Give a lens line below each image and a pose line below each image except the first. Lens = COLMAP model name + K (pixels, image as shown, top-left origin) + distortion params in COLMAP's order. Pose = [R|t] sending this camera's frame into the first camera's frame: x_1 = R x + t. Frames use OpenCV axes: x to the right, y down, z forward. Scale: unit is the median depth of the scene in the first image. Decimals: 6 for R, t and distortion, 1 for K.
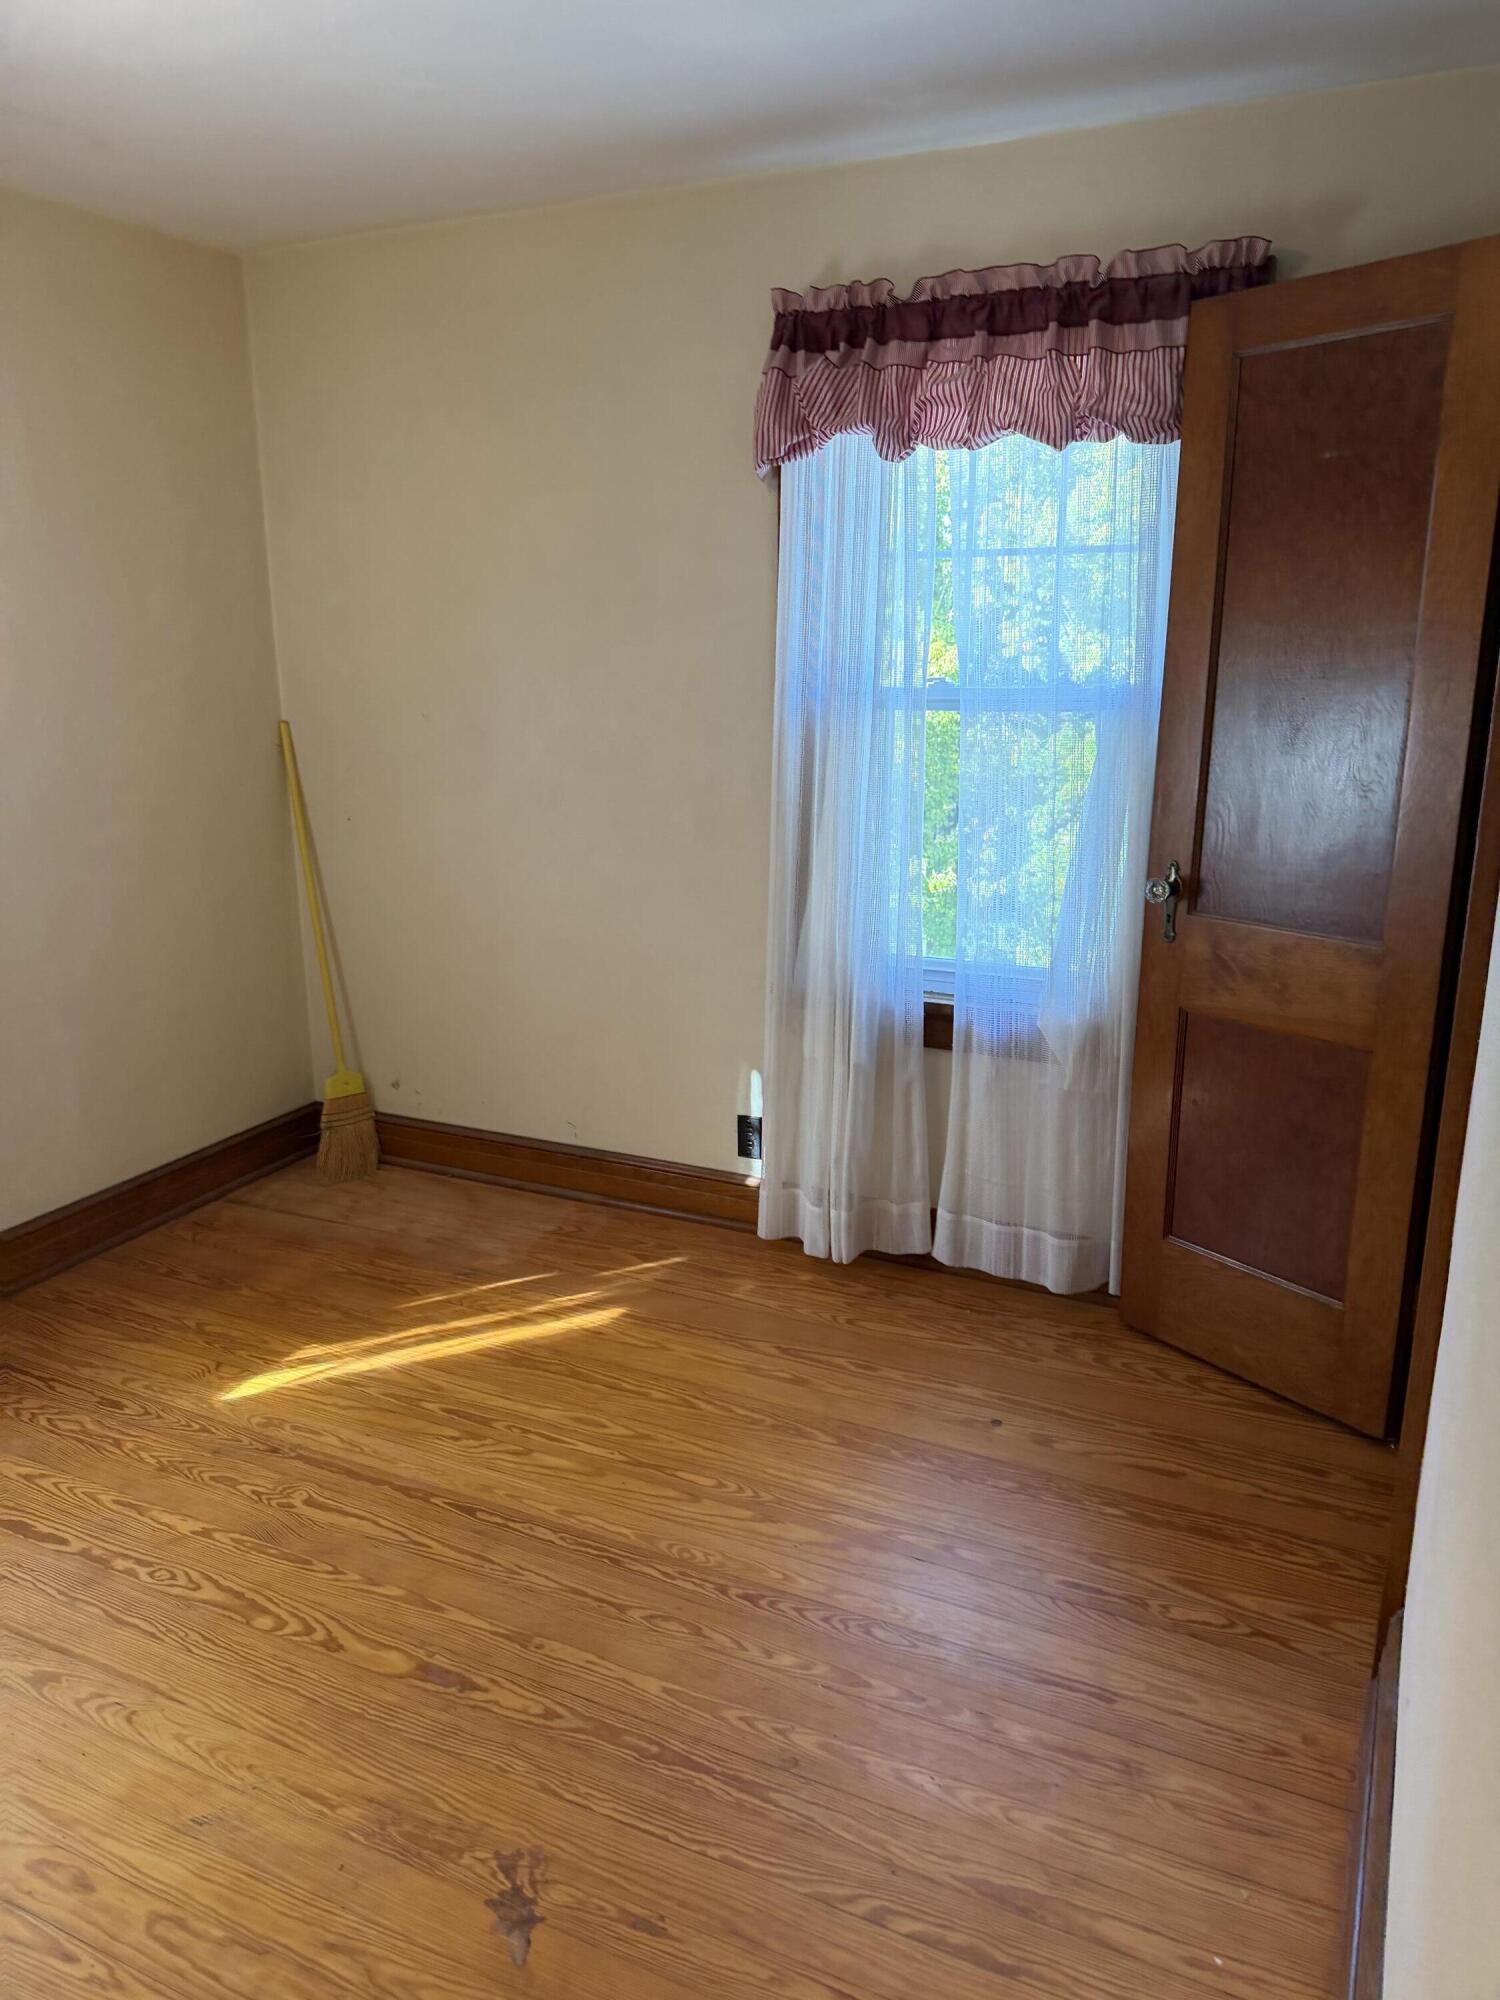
lens RADIAL K [[1412.1, 0, 742.7], [0, 1412.1, 990.9], [0, 0, 1]] dist [0.021809, -0.037295]
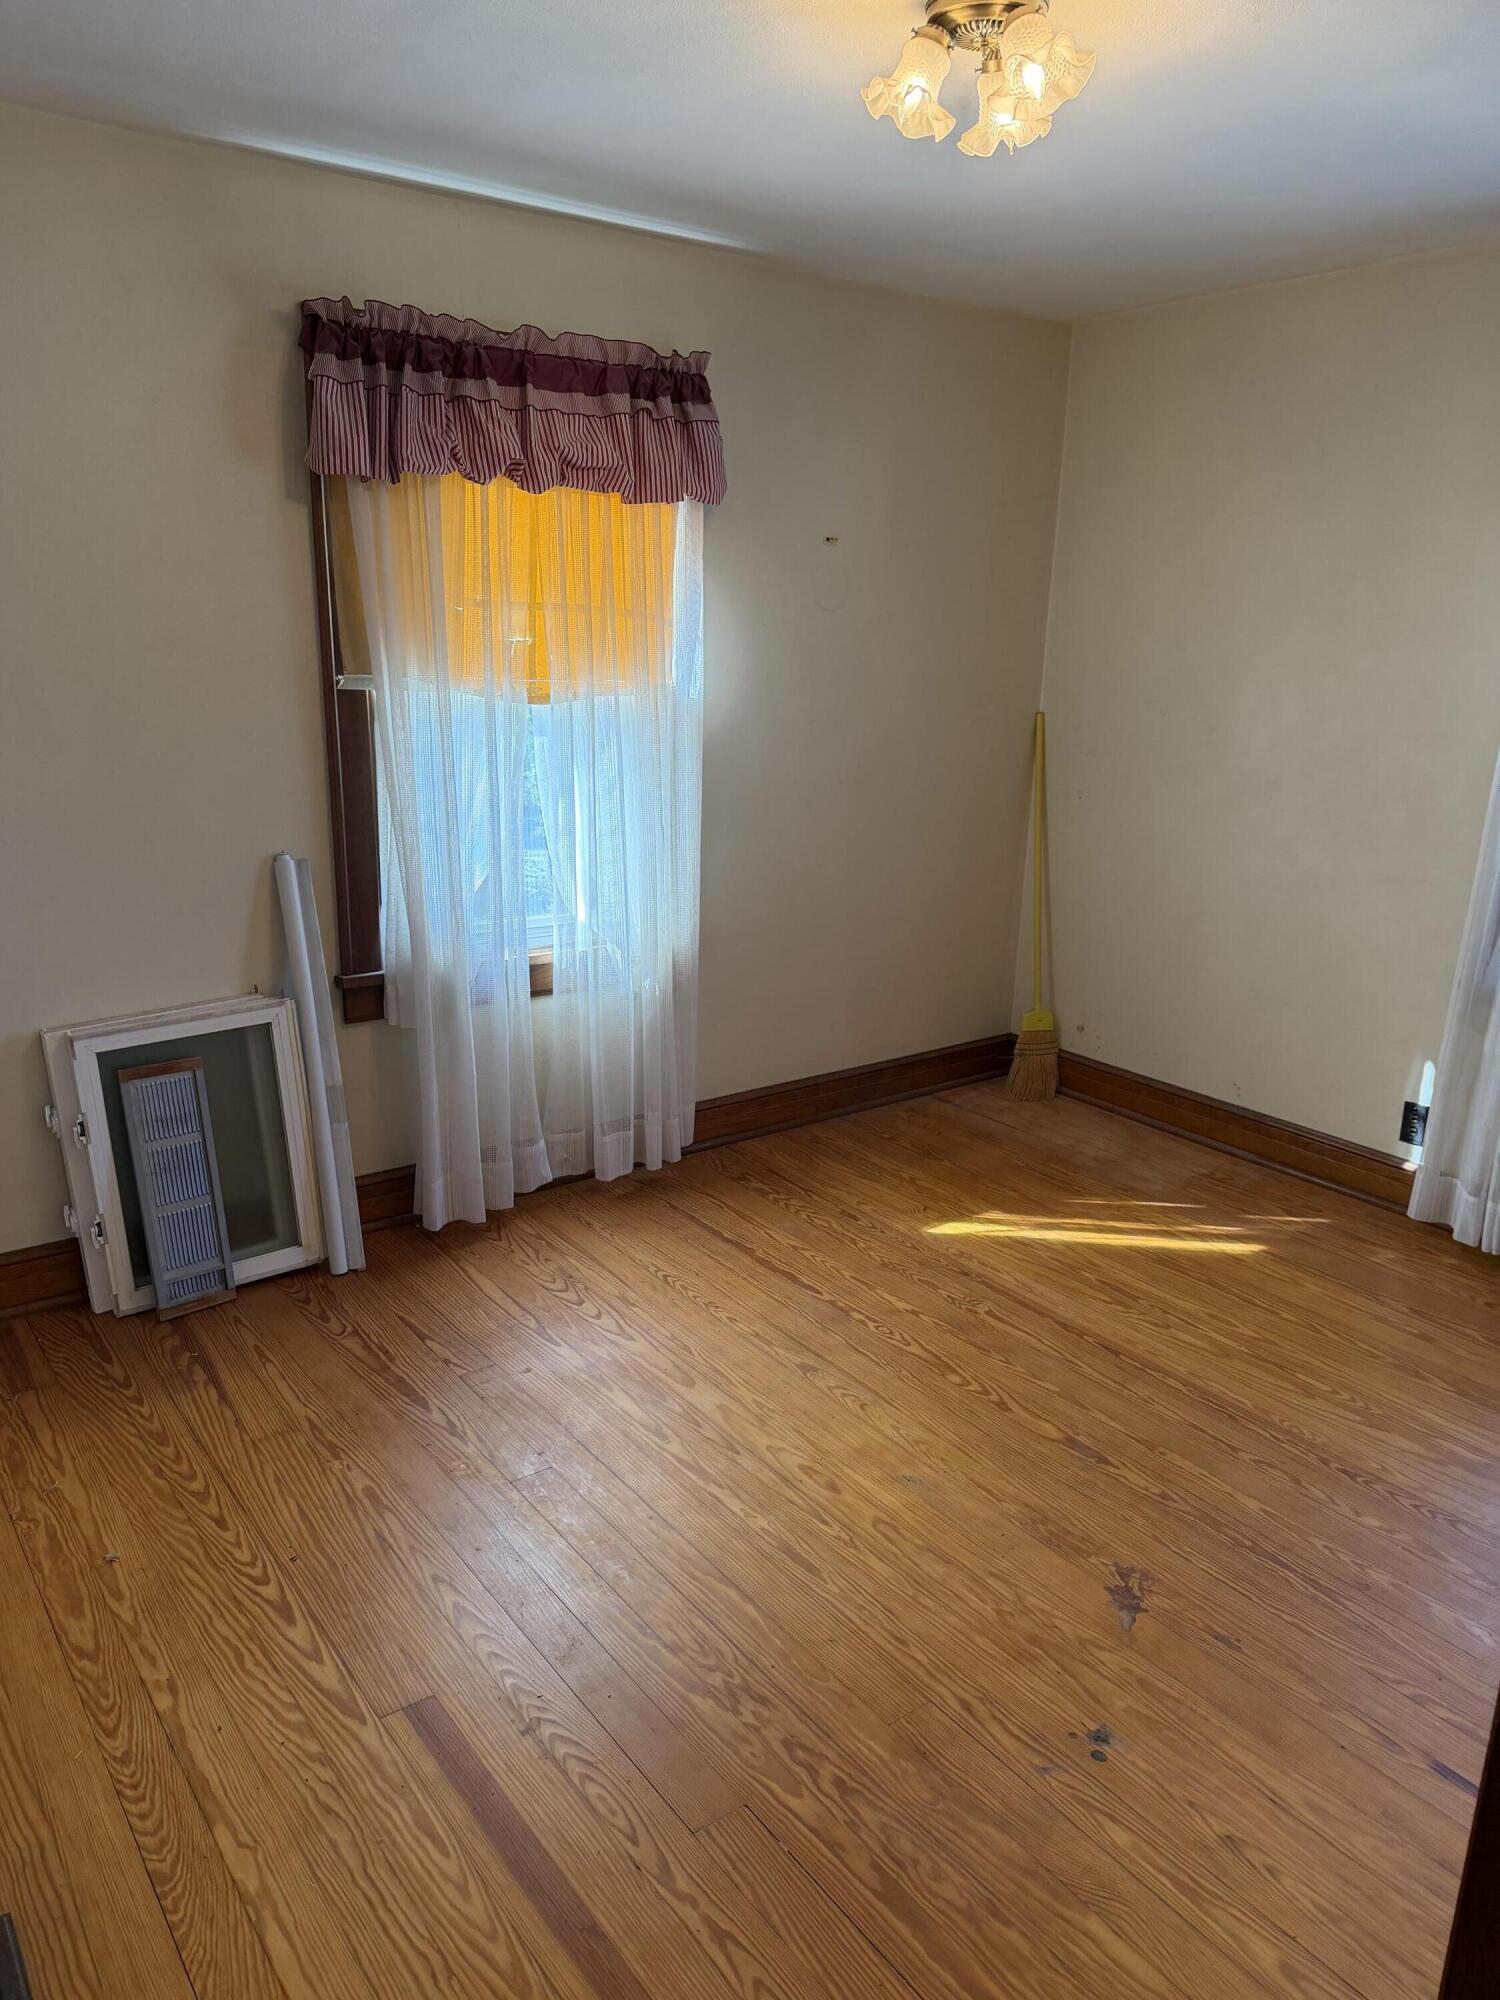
lens RADIAL K [[1412.1, 0, 676.1], [0, 1412.1, 998.1], [0, 0, 1]] dist [0.021809, -0.037295]
pose [[0.870154, 0.148747, -0.469793, 0.012121], [-0.140904, 0.988654, 0.052047, 0.044453], [0.472205, 0.020907, 0.881241, -0.292460]]
